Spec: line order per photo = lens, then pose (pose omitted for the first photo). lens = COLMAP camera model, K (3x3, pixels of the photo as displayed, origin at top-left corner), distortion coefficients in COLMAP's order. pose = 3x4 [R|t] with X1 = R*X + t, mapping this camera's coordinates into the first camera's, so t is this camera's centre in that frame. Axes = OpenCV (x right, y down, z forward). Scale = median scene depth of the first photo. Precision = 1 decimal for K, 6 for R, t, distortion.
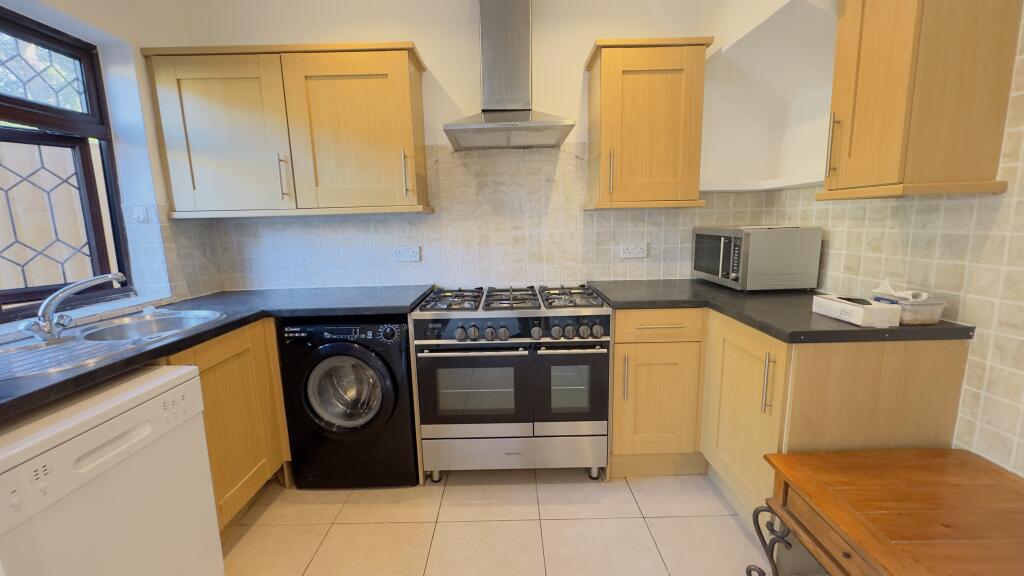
lens RADIAL K [[408.6, 0, 511.3], [0, 408.6, 289.4], [0, 0, 1]] dist [-0.001913, -0.000193]
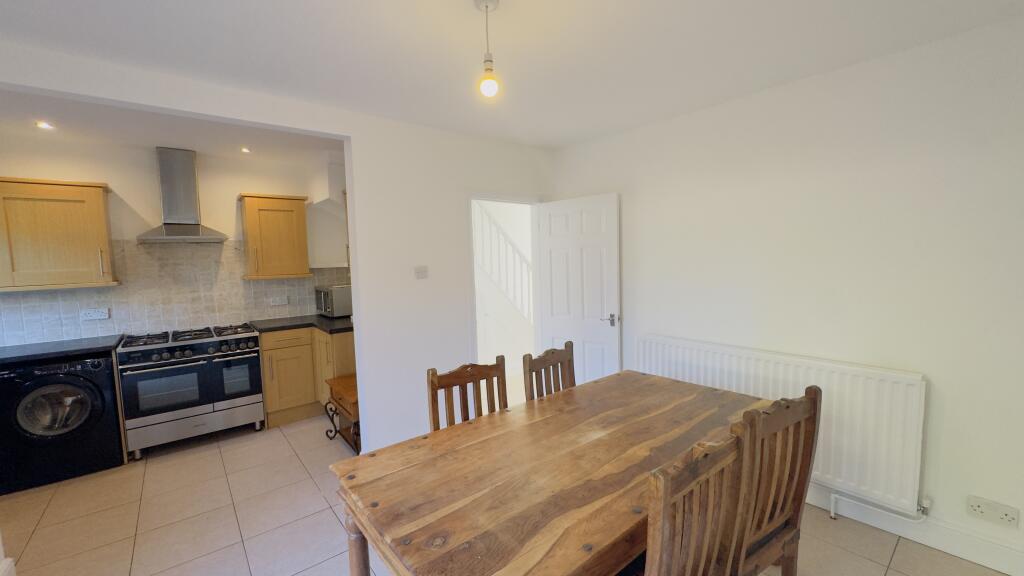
lens RADIAL K [[408.6, 0, 511.3], [0, 408.6, 289.4], [0, 0, 1]] dist [-0.001913, -0.000193]
pose [[0.777893, -0.049250, 0.626464, -0.023525], [0.114859, 0.991273, -0.064693, 0.100395], [-0.617810, 0.122279, 0.776761, -1.181434]]
